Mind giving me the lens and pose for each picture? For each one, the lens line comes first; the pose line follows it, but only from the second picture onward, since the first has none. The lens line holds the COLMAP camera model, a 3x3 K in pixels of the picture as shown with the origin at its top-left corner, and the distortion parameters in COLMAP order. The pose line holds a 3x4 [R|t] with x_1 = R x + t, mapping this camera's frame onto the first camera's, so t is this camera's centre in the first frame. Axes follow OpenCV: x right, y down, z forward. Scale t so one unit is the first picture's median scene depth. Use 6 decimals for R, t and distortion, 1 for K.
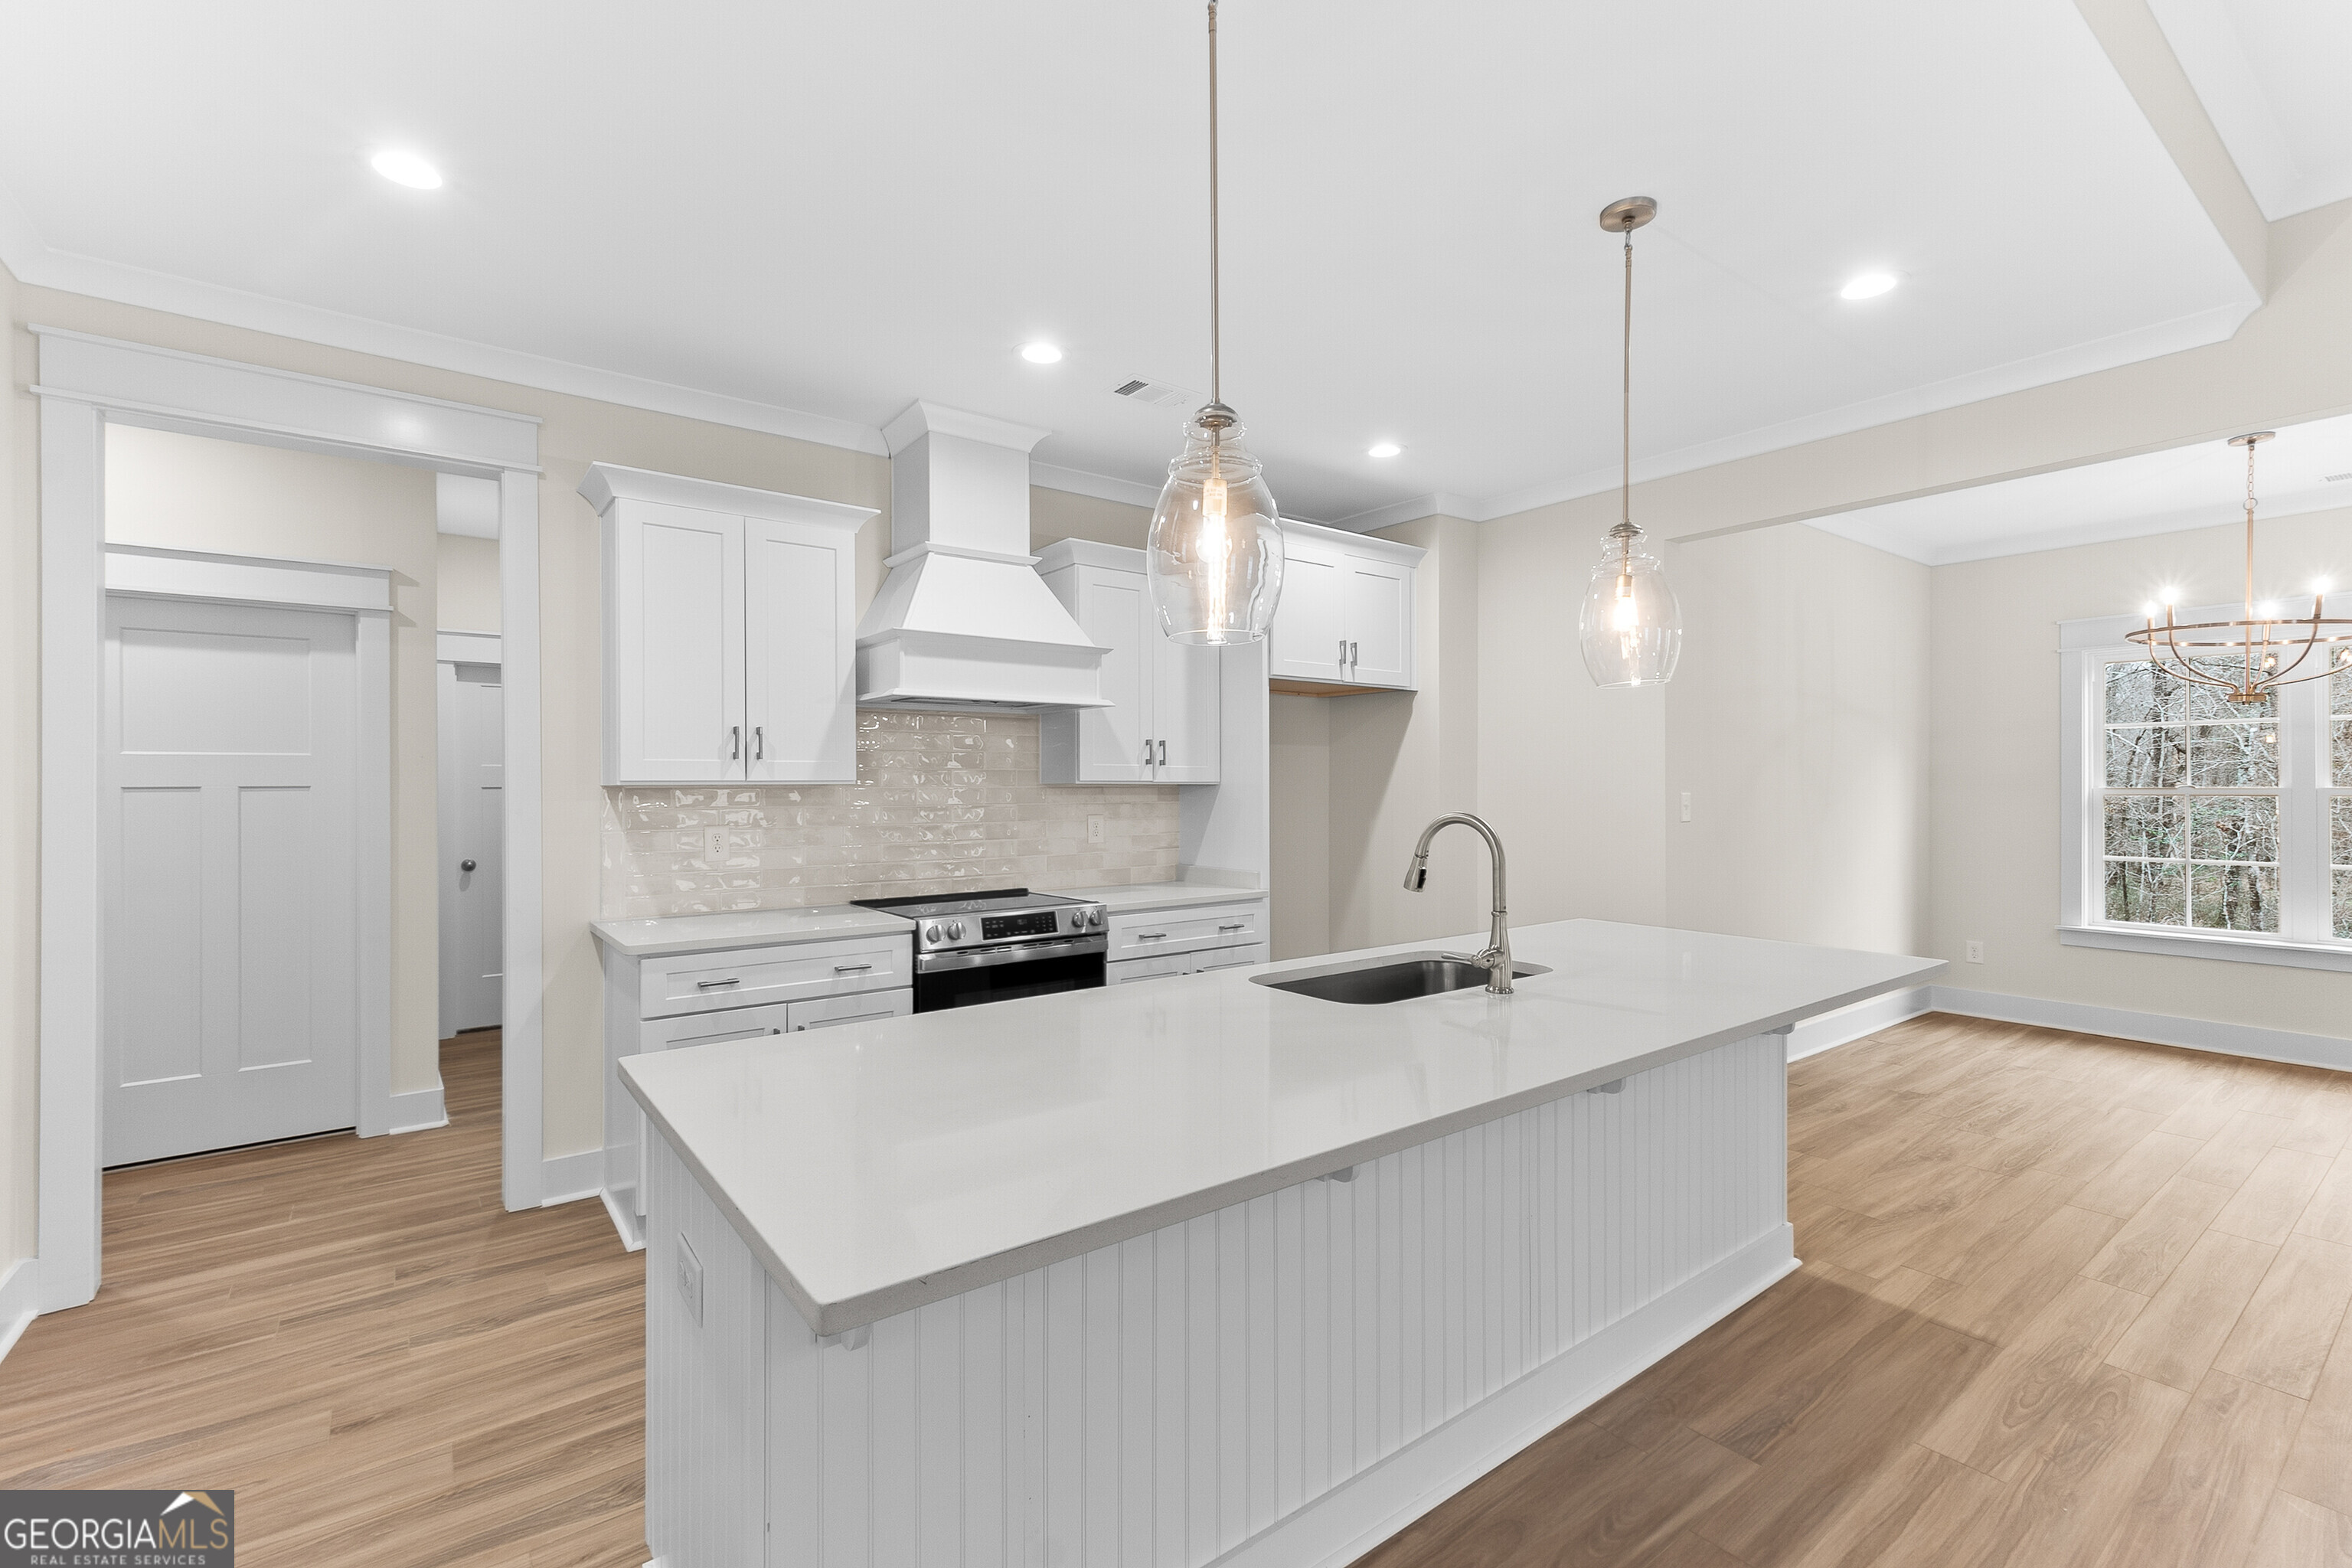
lens RADIAL K [[1030.3, 0, 1176.7], [0, 1030.3, 778.5], [0, 0, 1]] dist [0.002146, 0.004201]
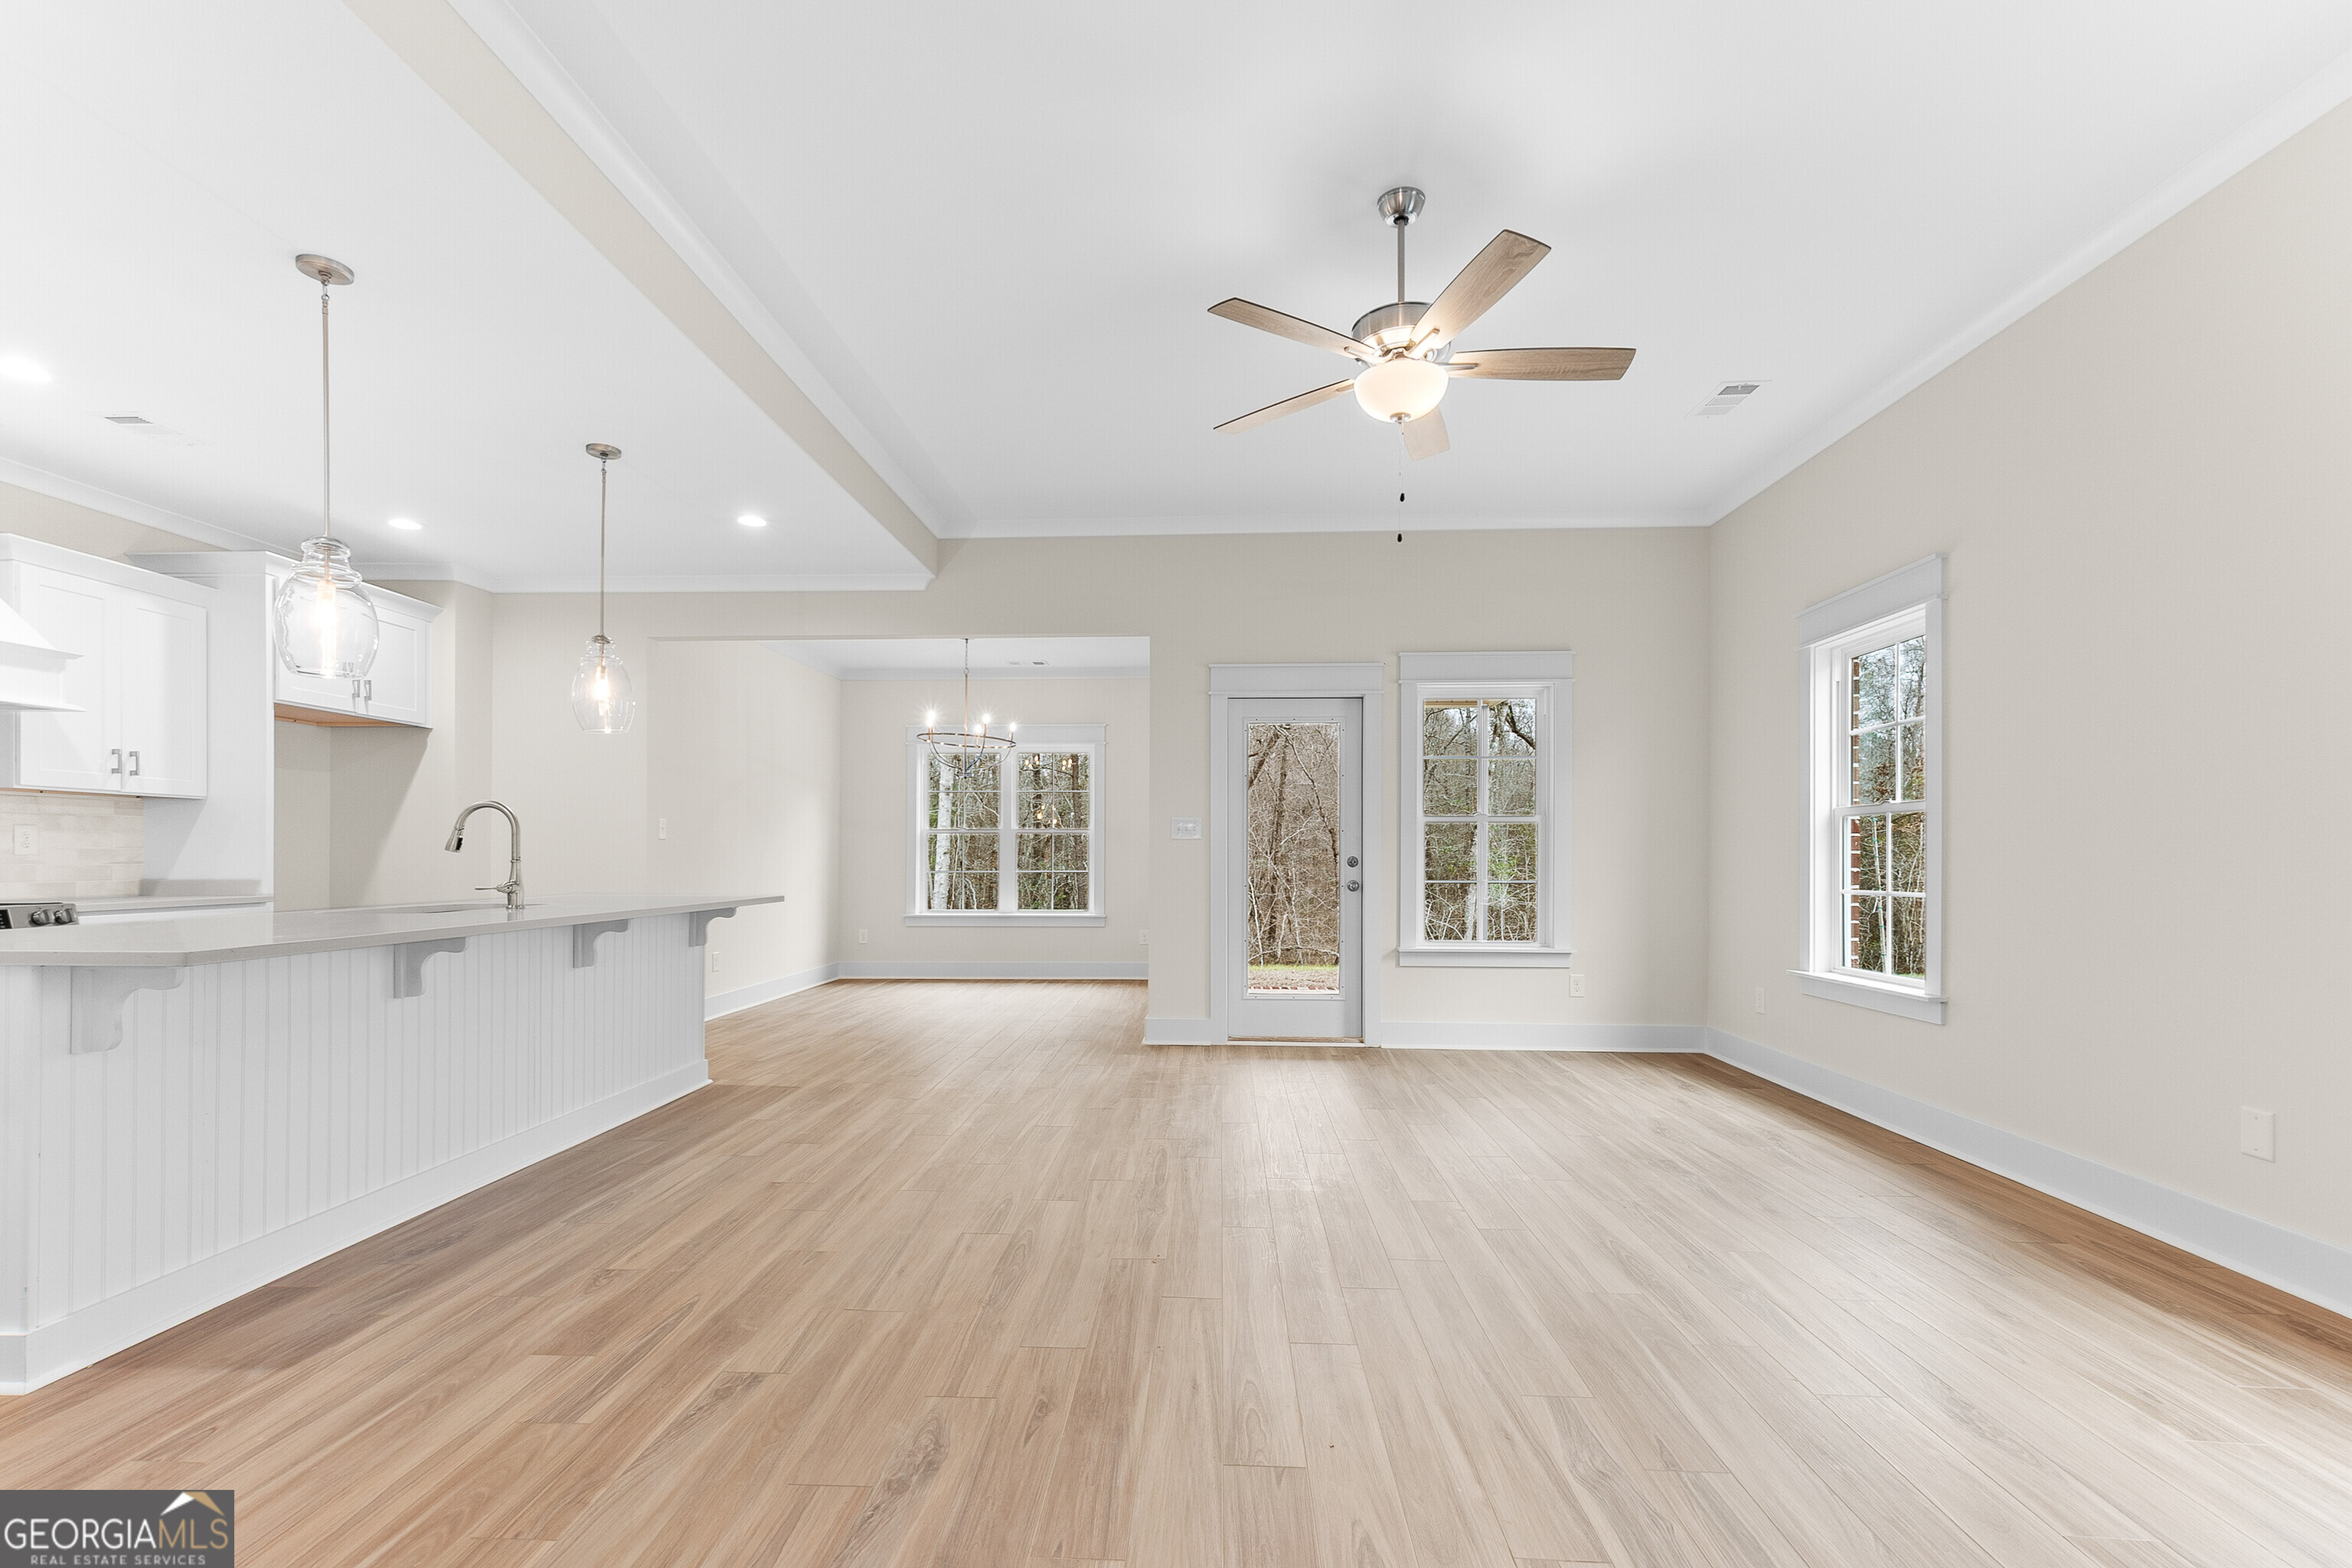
lens RADIAL K [[1030.3, 0, 1178.0], [0, 1030.3, 857.5], [0, 0, 1]] dist [0.002146, 0.004201]
pose [[0.637178, 0.002569, 0.770712, -0.166222], [-0.008594, 0.999956, 0.003772, 0.063033], [-0.770669, -0.009027, 0.637172, -0.507285]]
